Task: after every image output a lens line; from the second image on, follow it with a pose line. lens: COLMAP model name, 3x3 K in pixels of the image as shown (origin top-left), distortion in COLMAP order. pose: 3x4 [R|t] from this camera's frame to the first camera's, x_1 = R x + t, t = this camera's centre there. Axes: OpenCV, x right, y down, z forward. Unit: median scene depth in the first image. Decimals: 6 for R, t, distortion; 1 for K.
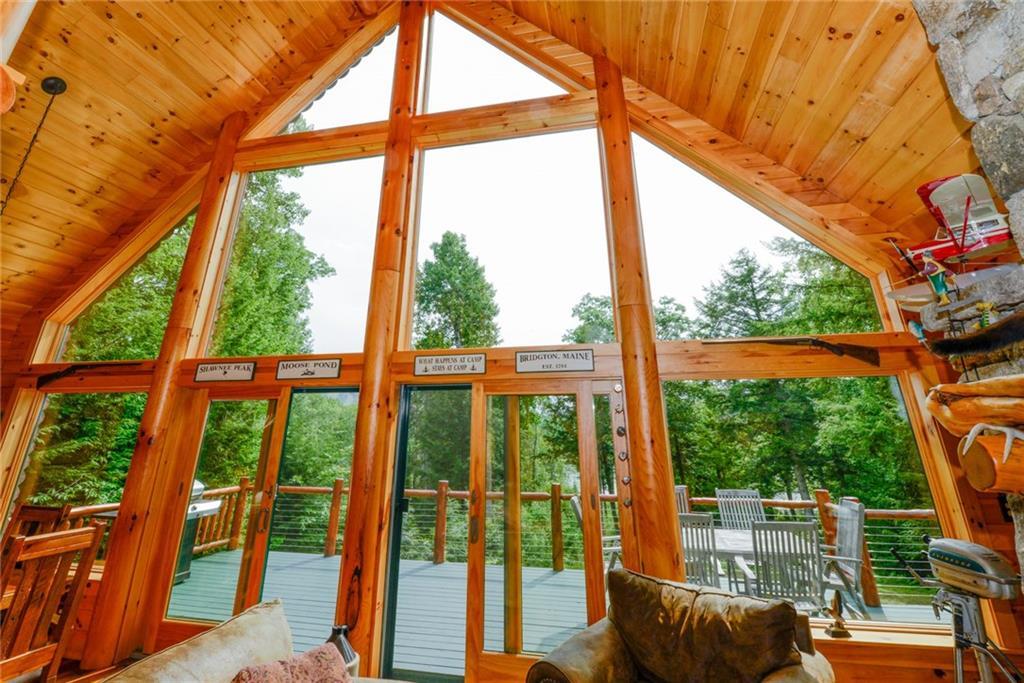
lens RADIAL K [[486.6, 0, 513.6], [0, 486.6, 243.8], [0, 0, 1]] dist [-0.002681, -0.003217]
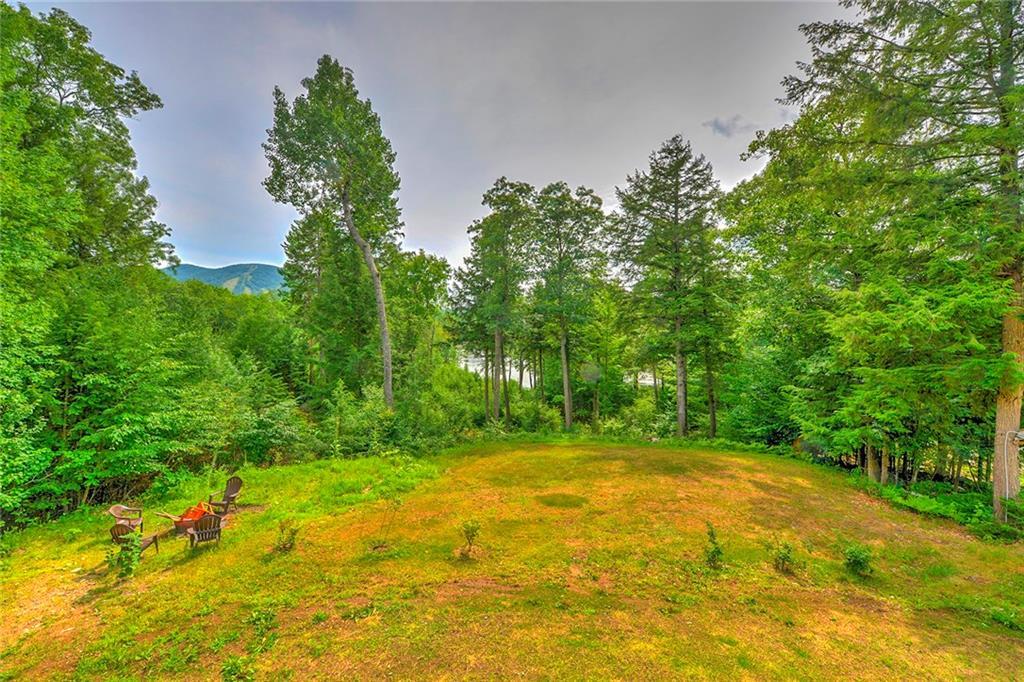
lens RADIAL K [[486.6, 0, 514.6], [0, 486.6, 320.8], [0, 0, 1]] dist [-0.002681, -0.003217]
pose [[0.978685, 0.013953, 0.204892, -0.017934], [-0.085864, 0.934103, 0.346524, 0.173017], [-0.186555, -0.356731, 0.915391, 0.416470]]
